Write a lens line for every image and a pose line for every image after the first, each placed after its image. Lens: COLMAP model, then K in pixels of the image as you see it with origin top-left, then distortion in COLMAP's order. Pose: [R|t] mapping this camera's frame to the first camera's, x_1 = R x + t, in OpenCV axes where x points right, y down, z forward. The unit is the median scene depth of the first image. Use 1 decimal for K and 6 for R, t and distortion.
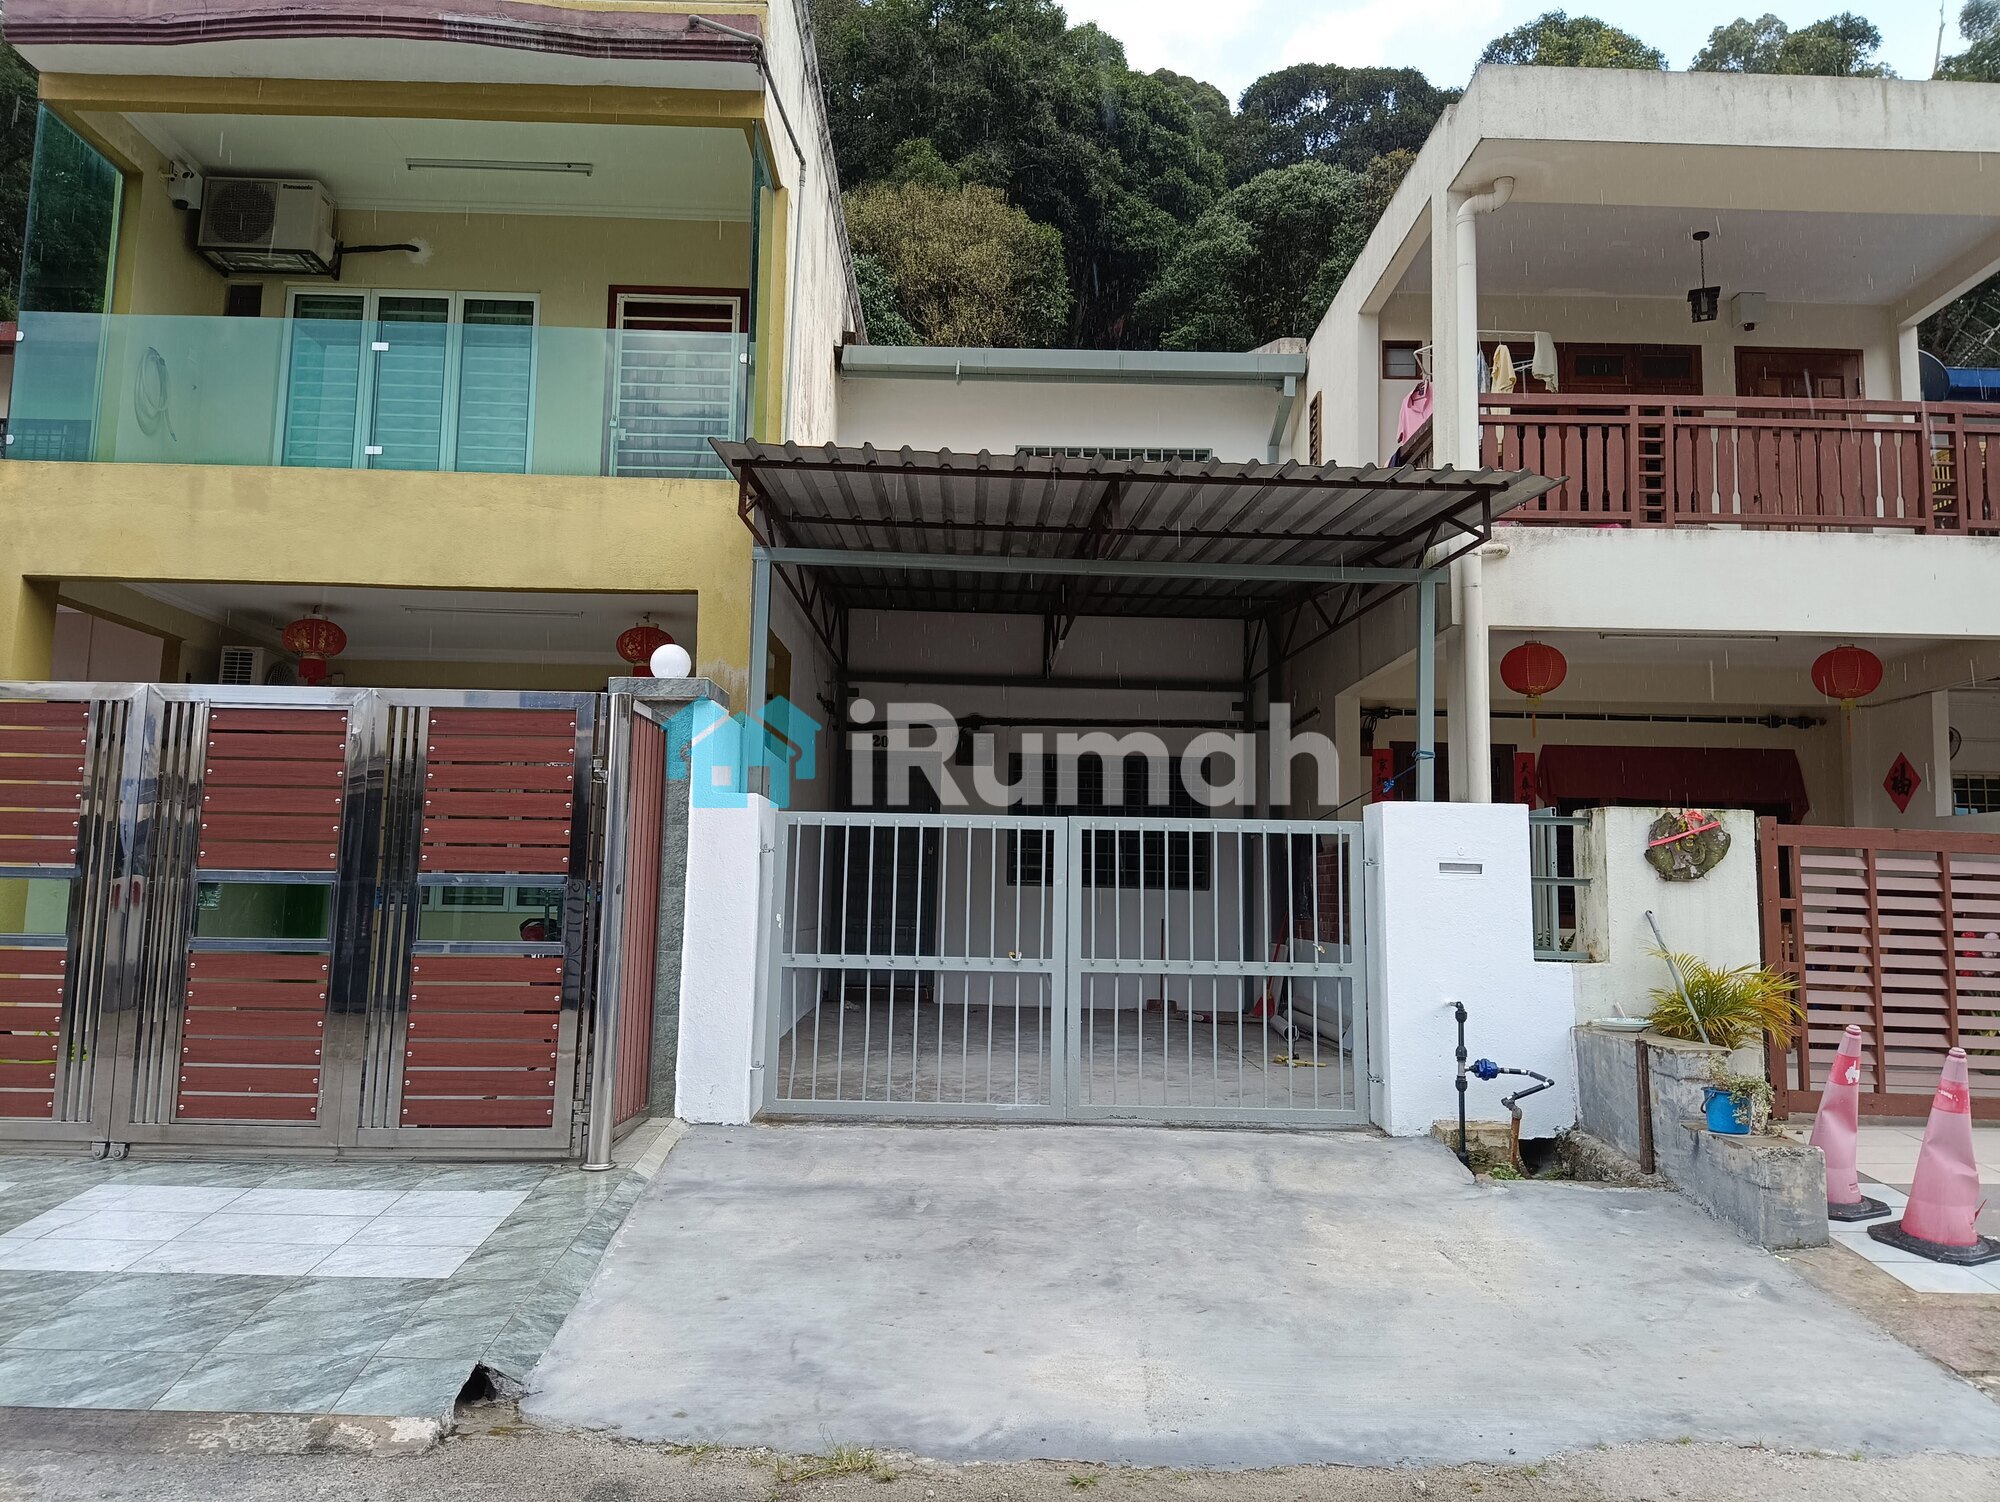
lens RADIAL K [[1440.0, 0, 1000.0], [0, 1440.0, 751.0], [0, 0, 1]] dist [0.027796, -0.000930]
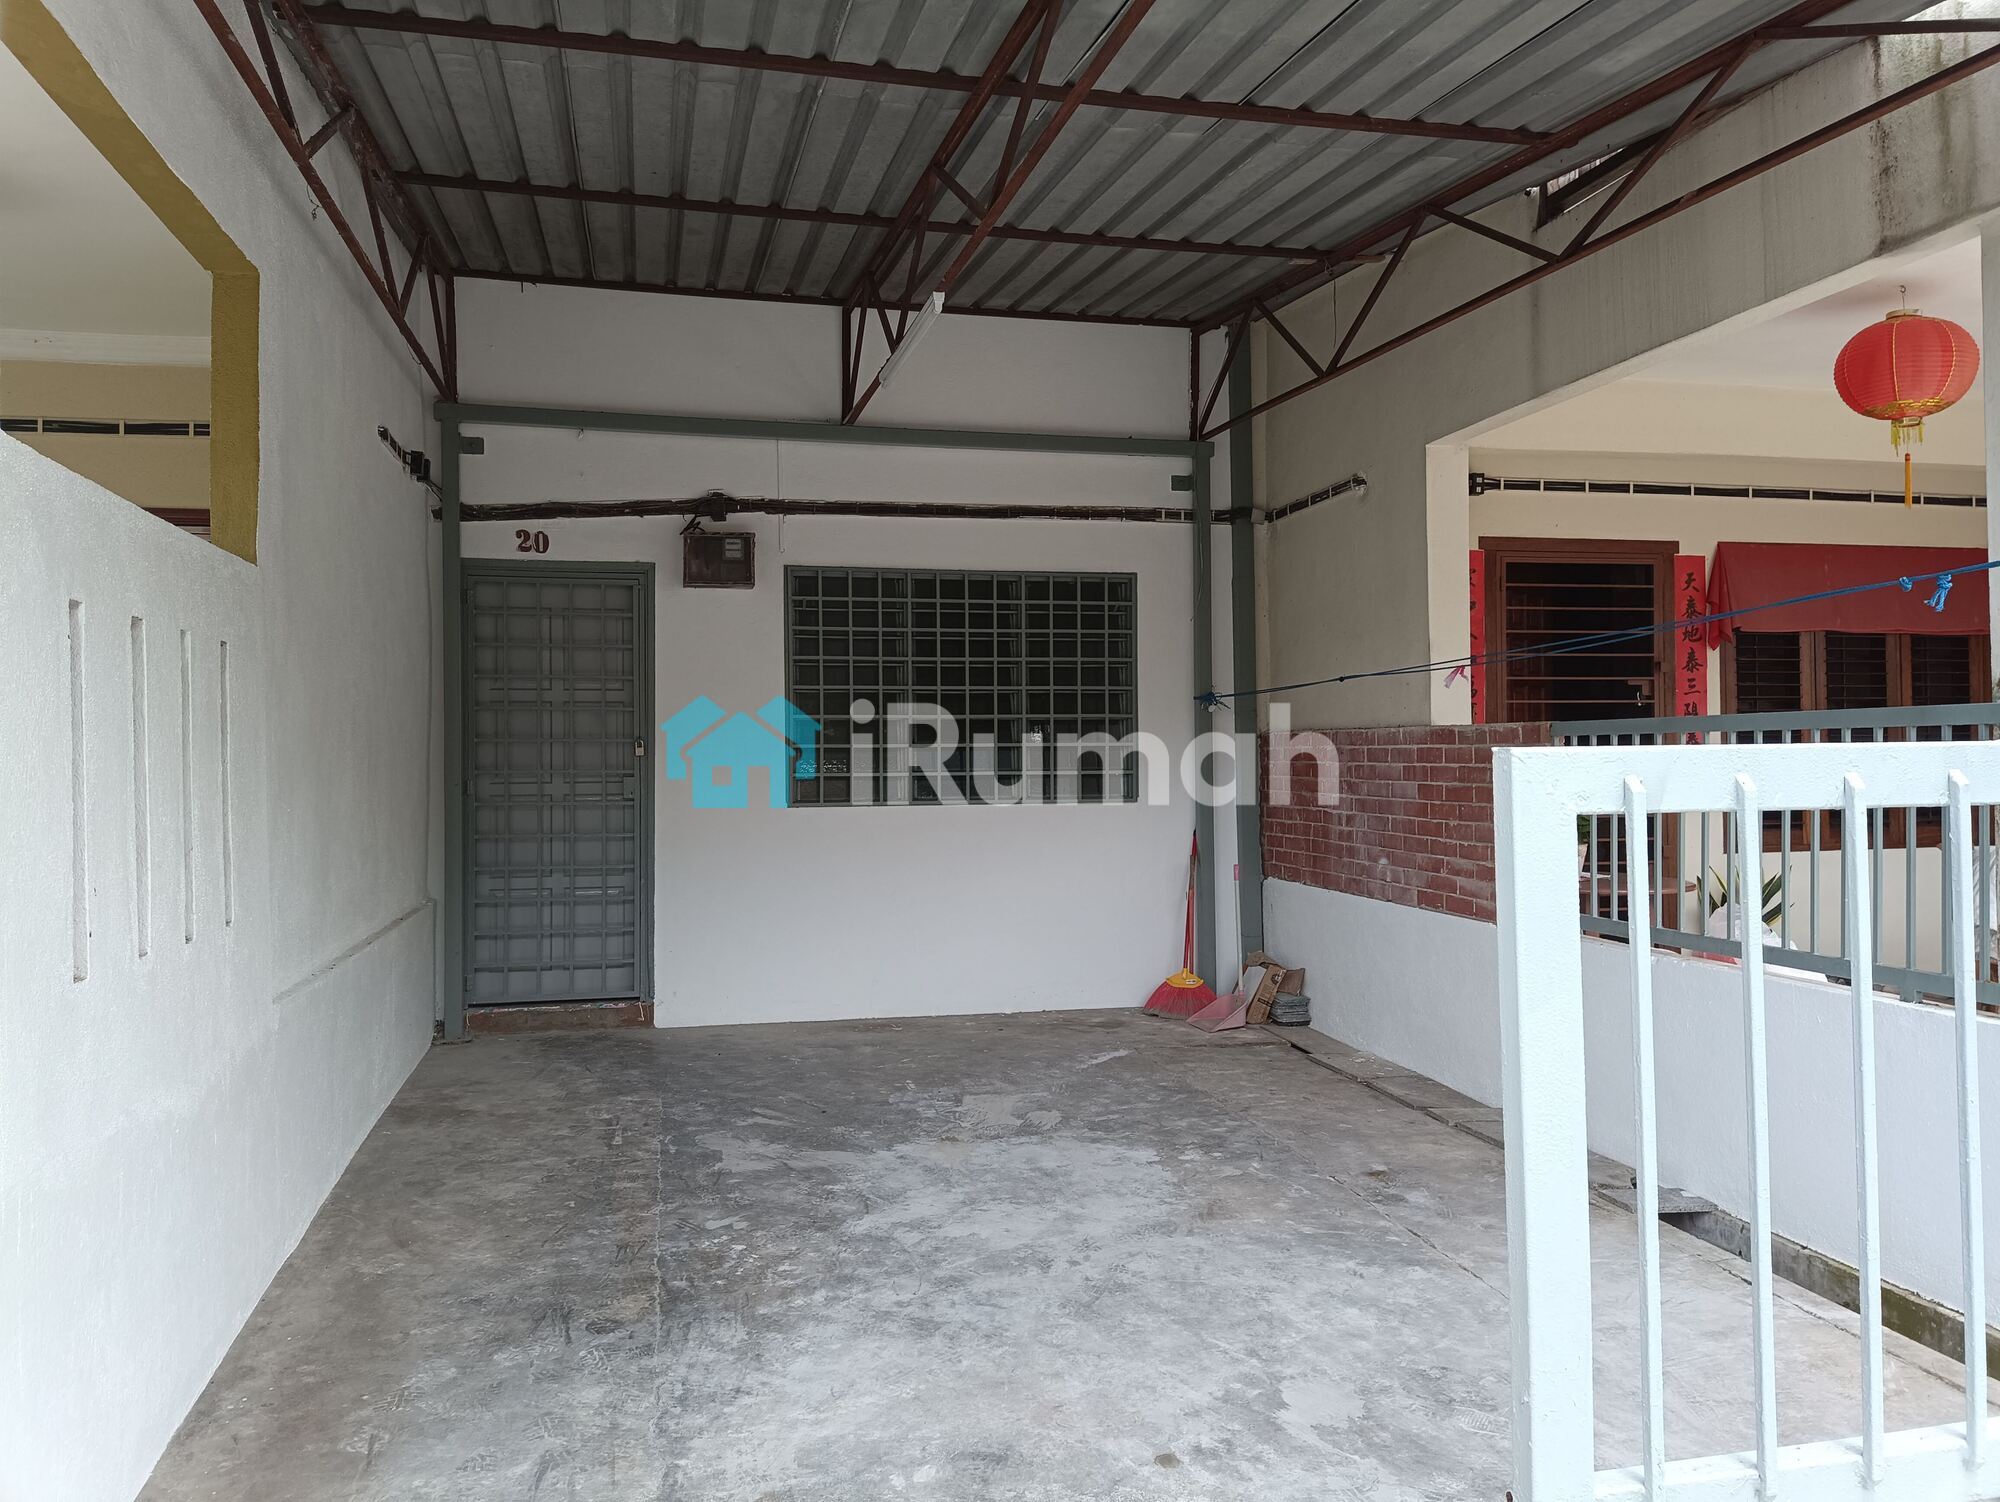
lens RADIAL K [[1440.0, 0, 1000.0], [0, 1440.0, 751.0], [0, 0, 1]] dist [0.027796, -0.000930]
pose [[0.976697, -0.030909, 0.212384, -0.032148], [0.008205, 0.994229, 0.106966, 0.013651], [-0.214464, -0.102730, 0.971314, 0.456725]]
